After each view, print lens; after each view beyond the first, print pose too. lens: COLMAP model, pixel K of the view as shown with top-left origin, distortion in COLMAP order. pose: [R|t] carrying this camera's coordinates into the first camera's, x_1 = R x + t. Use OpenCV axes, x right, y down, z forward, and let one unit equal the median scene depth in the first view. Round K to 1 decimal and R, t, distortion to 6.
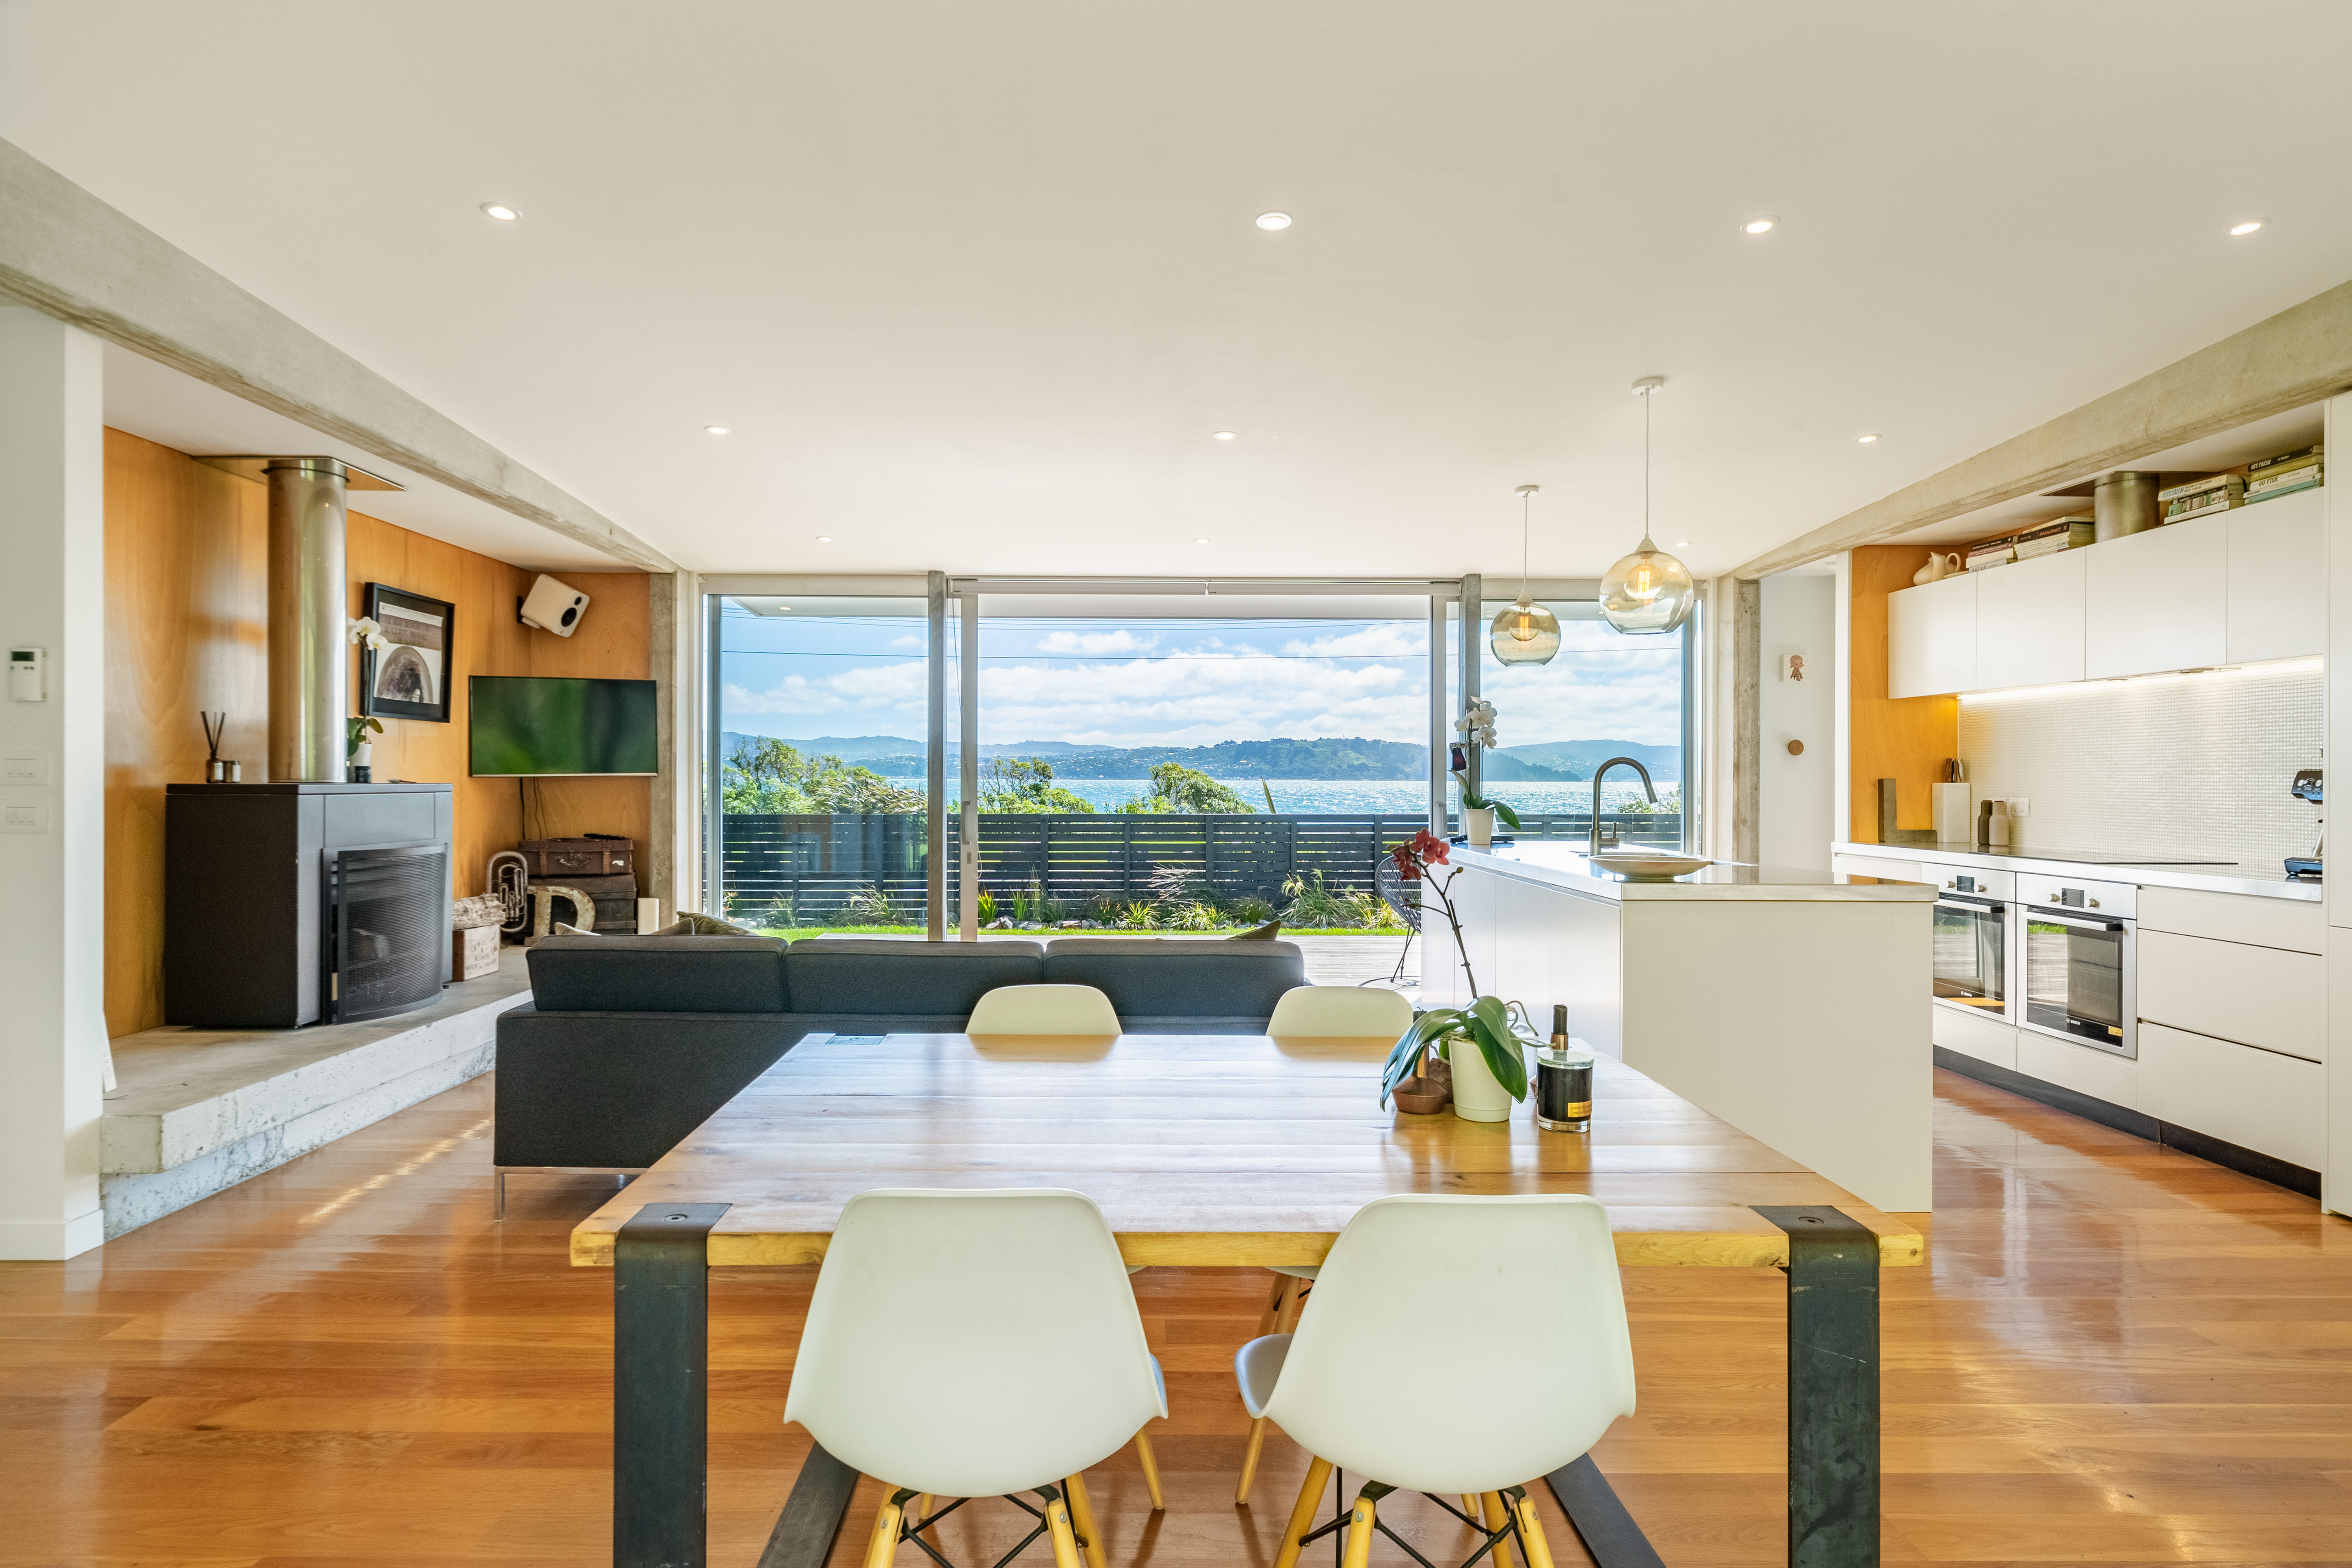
lens RADIAL K [[1355.2, 0, 1176.0], [0, 1355.2, 784.0], [0, 0, 1]] dist [0.002606, -0.000245]
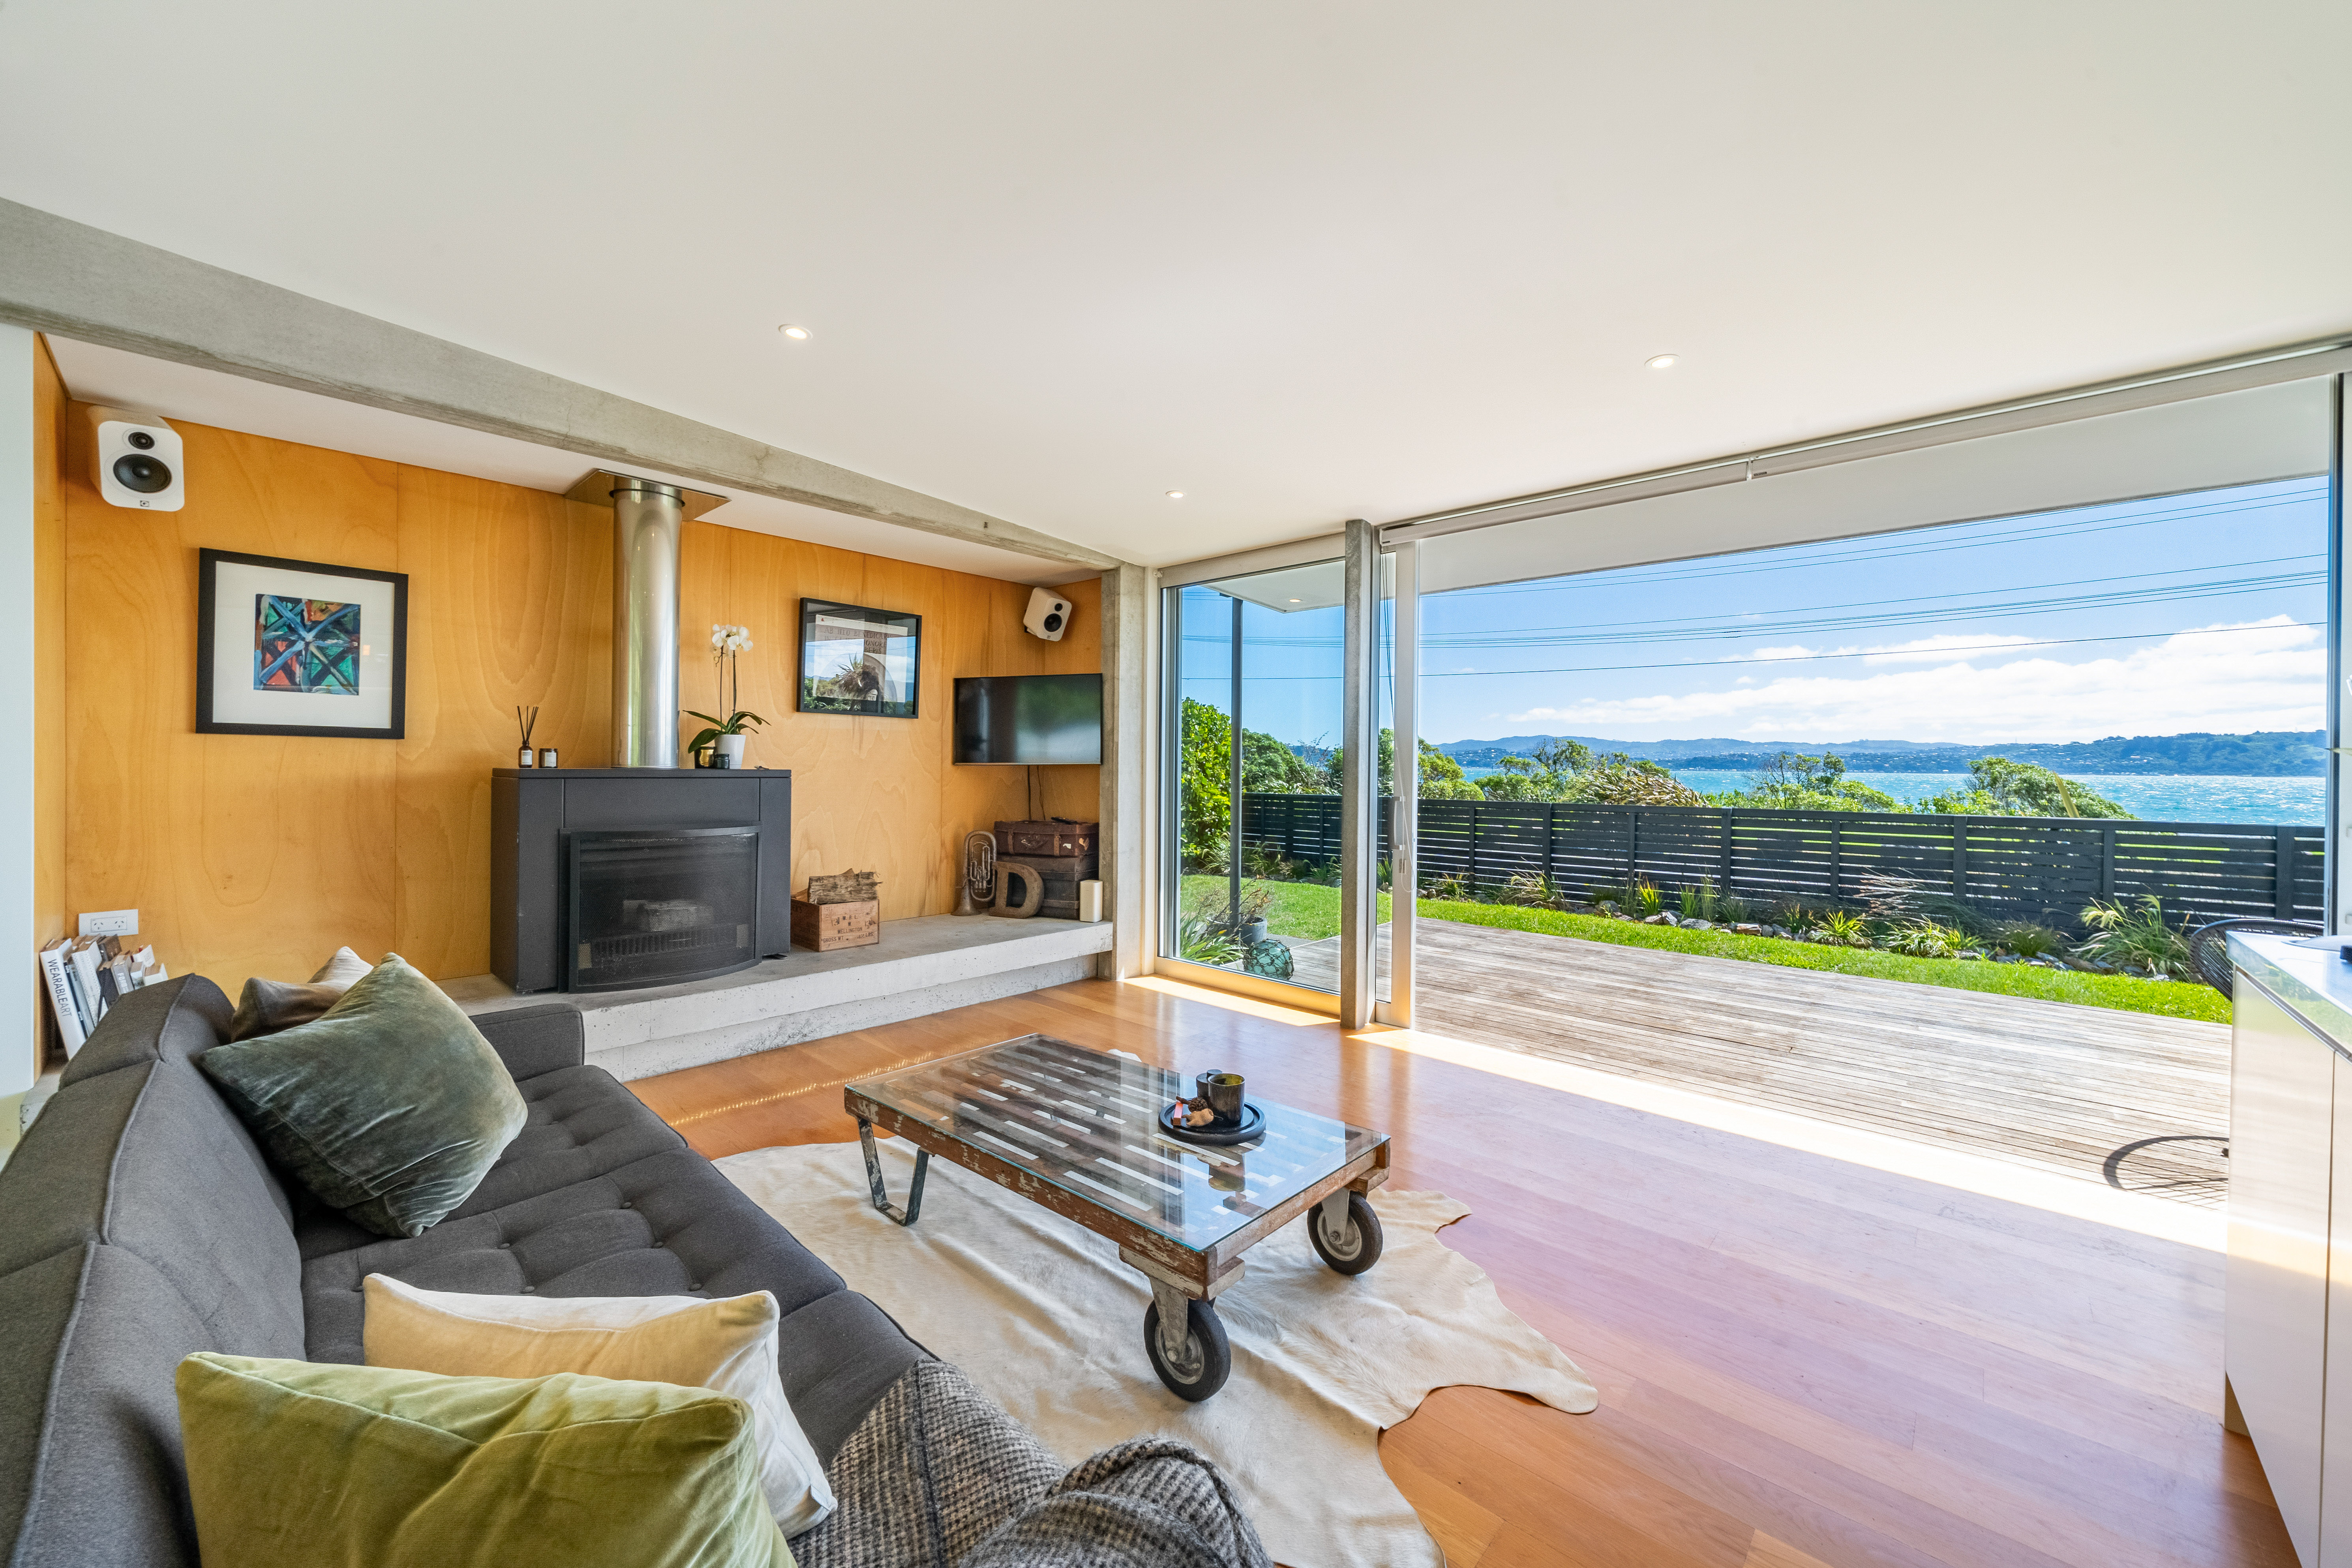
lens RADIAL K [[887.1, 0, 1128.5], [0, 887.1, 782.8], [0, 0, 1]] dist [-0.011046, -0.000018]
pose [[0.691528, 0.016372, -0.722164, 0.125585], [-0.008810, 0.999860, 0.014232, -0.001787], [0.722296, -0.003480, 0.691576, 0.537355]]
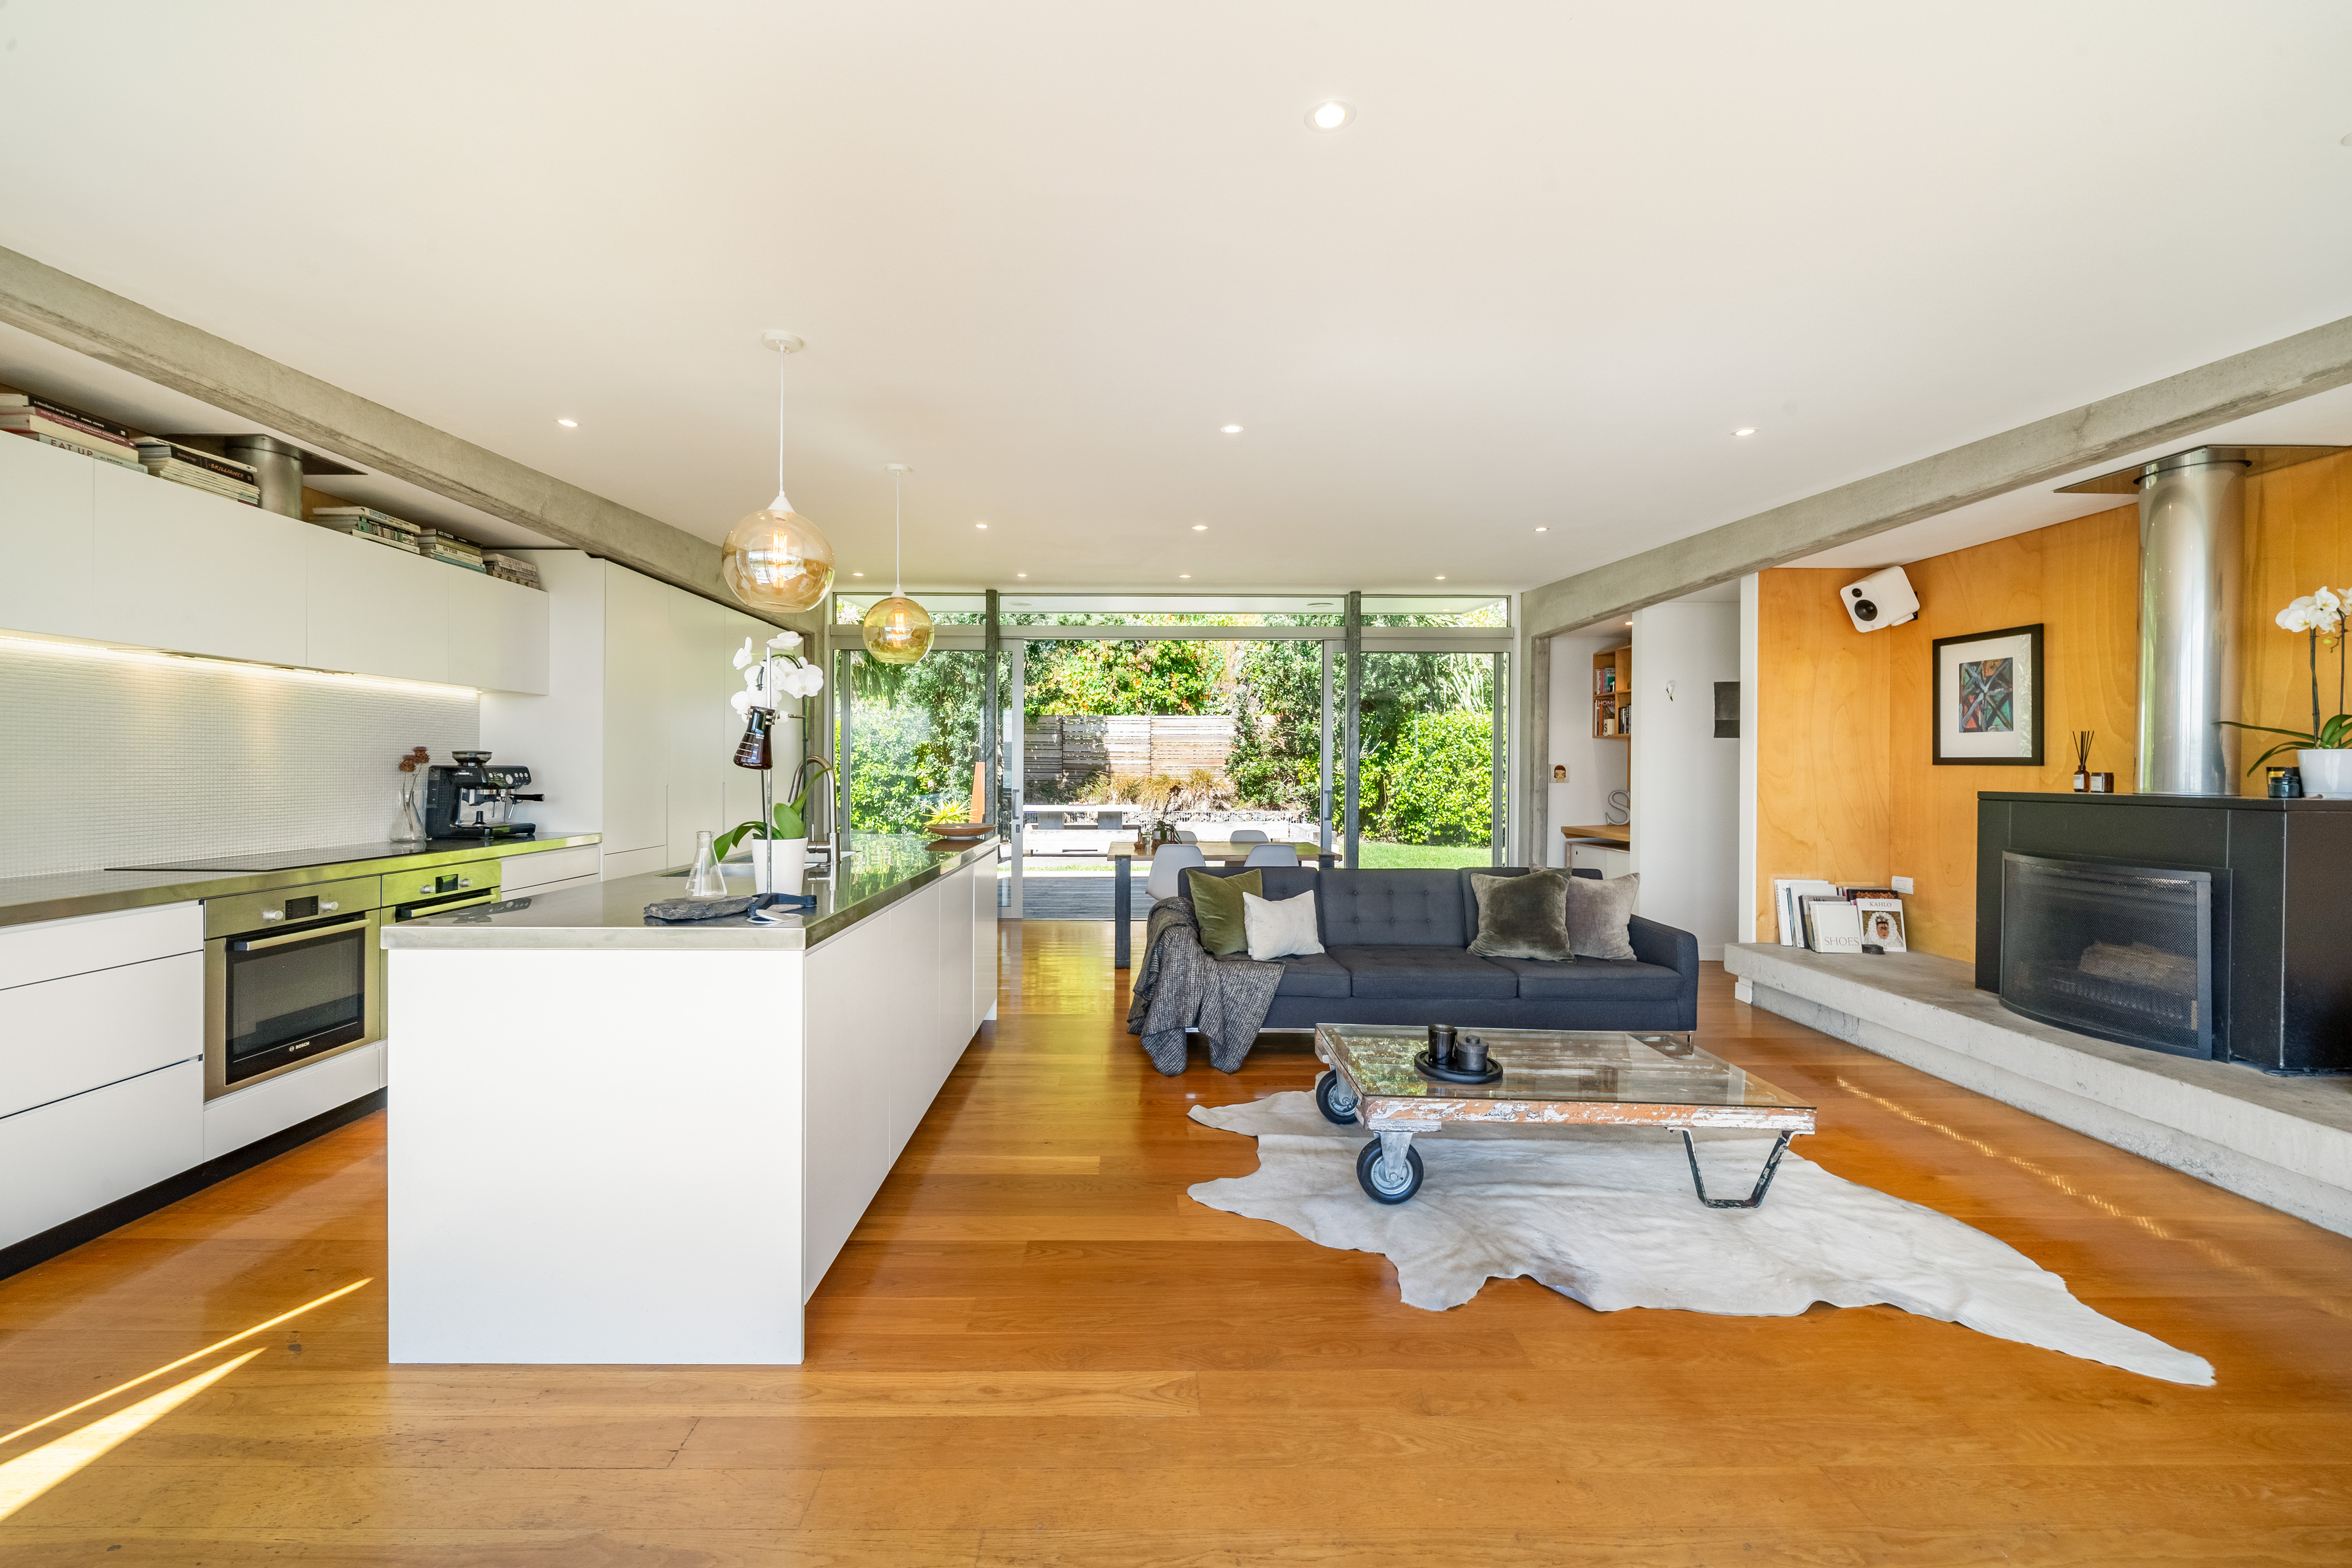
lens RADIAL K [[908.8, 0, 1133.0], [0, 908.8, 772.7], [0, 0, 1]] dist [0.001034, 0.000112]
pose [[-0.999012, -0.008834, 0.043547, 0.056409], [-0.008429, 0.999920, 0.009462, -0.011092], [-0.043627, 0.009085, -0.999007, 1.155305]]
